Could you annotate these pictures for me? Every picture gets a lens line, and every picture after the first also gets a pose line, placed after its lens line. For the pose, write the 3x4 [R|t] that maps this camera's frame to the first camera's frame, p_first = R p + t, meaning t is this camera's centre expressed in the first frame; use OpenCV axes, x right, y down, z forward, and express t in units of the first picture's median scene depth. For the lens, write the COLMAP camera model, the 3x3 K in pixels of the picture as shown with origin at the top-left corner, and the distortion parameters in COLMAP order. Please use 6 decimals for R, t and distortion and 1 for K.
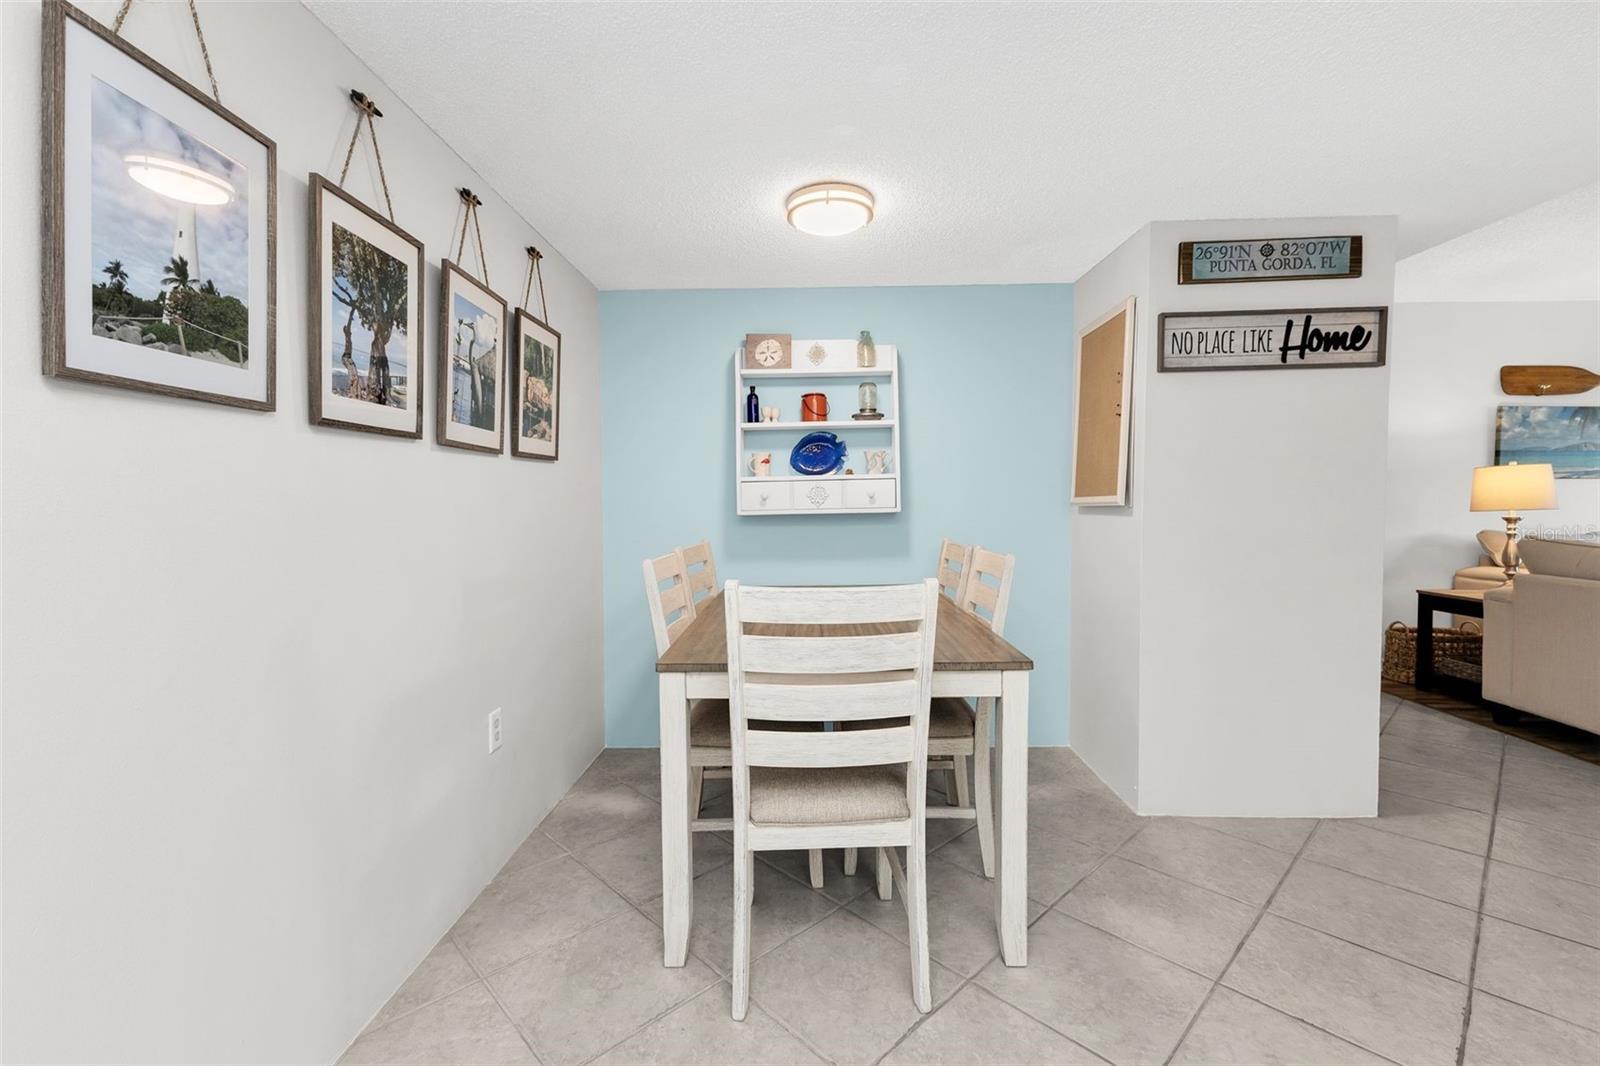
lens RADIAL K [[713.1, 0, 808.3], [0, 713.1, 524.9], [0, 0, 1]] dist [0.002512, 0.000154]
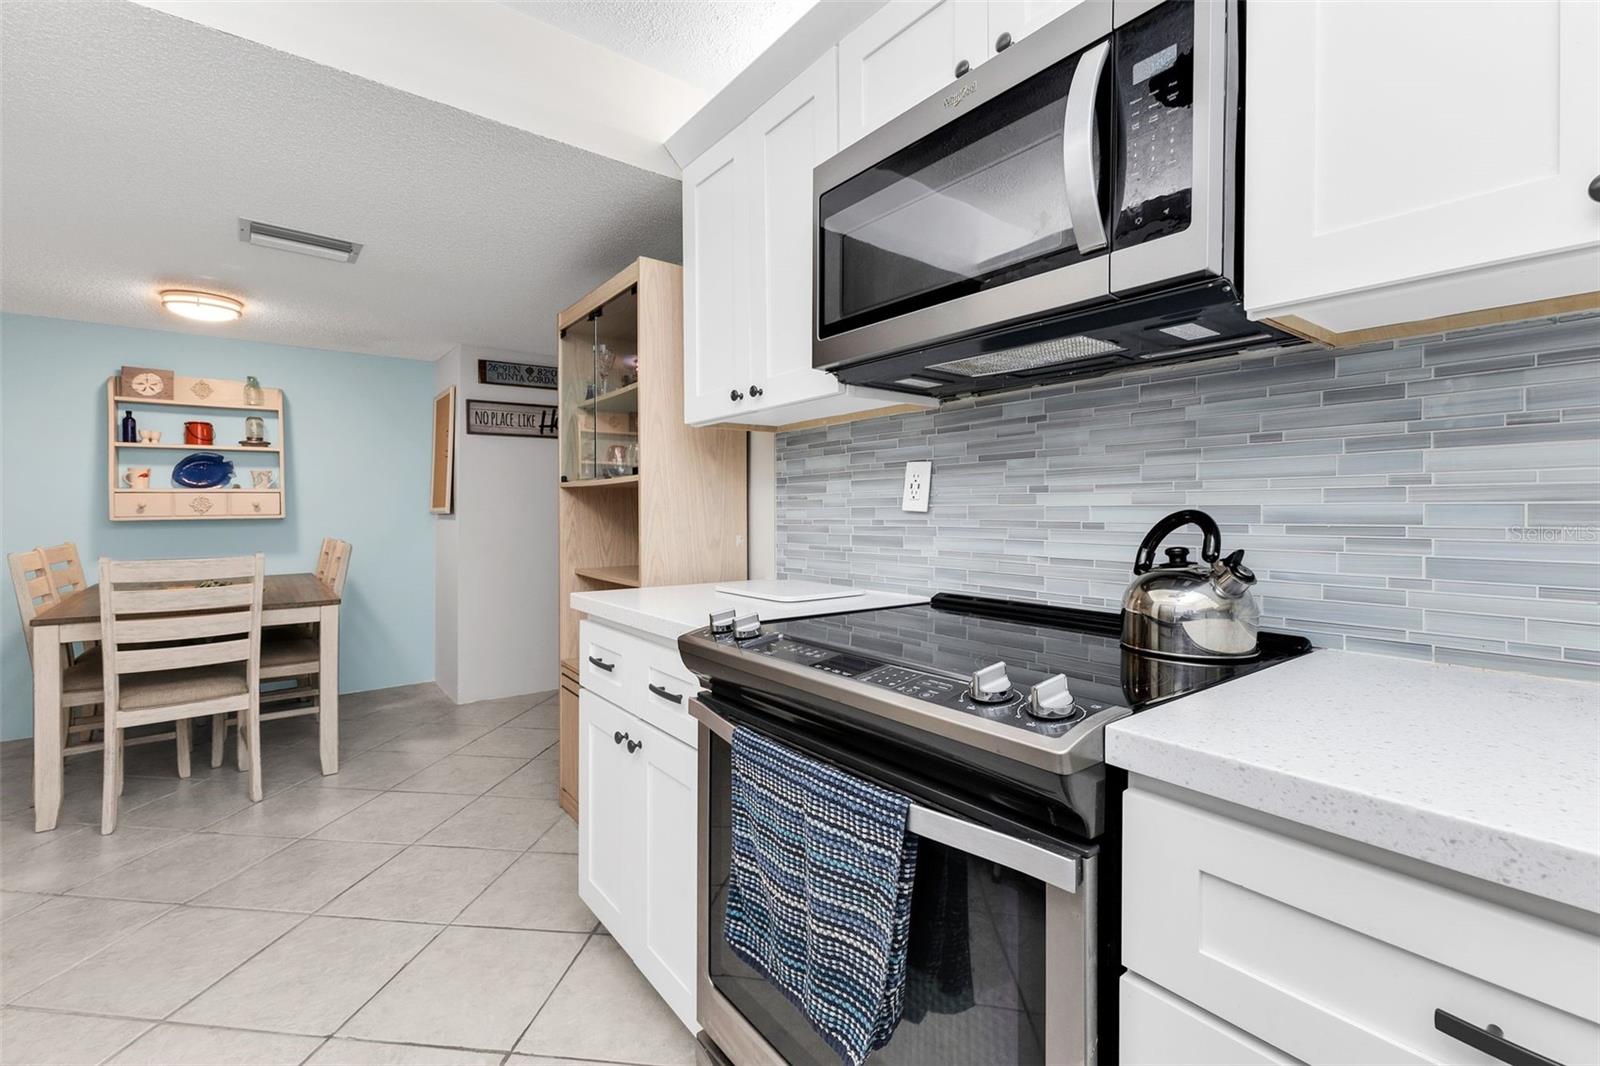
lens RADIAL K [[709.5, 0, 818.1], [0, 709.5, 514.1], [0, 0, 1]] dist [0.004769, -0.000586]
pose [[0.775715, 0.002383, 0.631079, 0.079631], [0.014286, 0.999670, -0.021335, 0.020155], [-0.630922, 0.025565, 0.775425, -0.789554]]
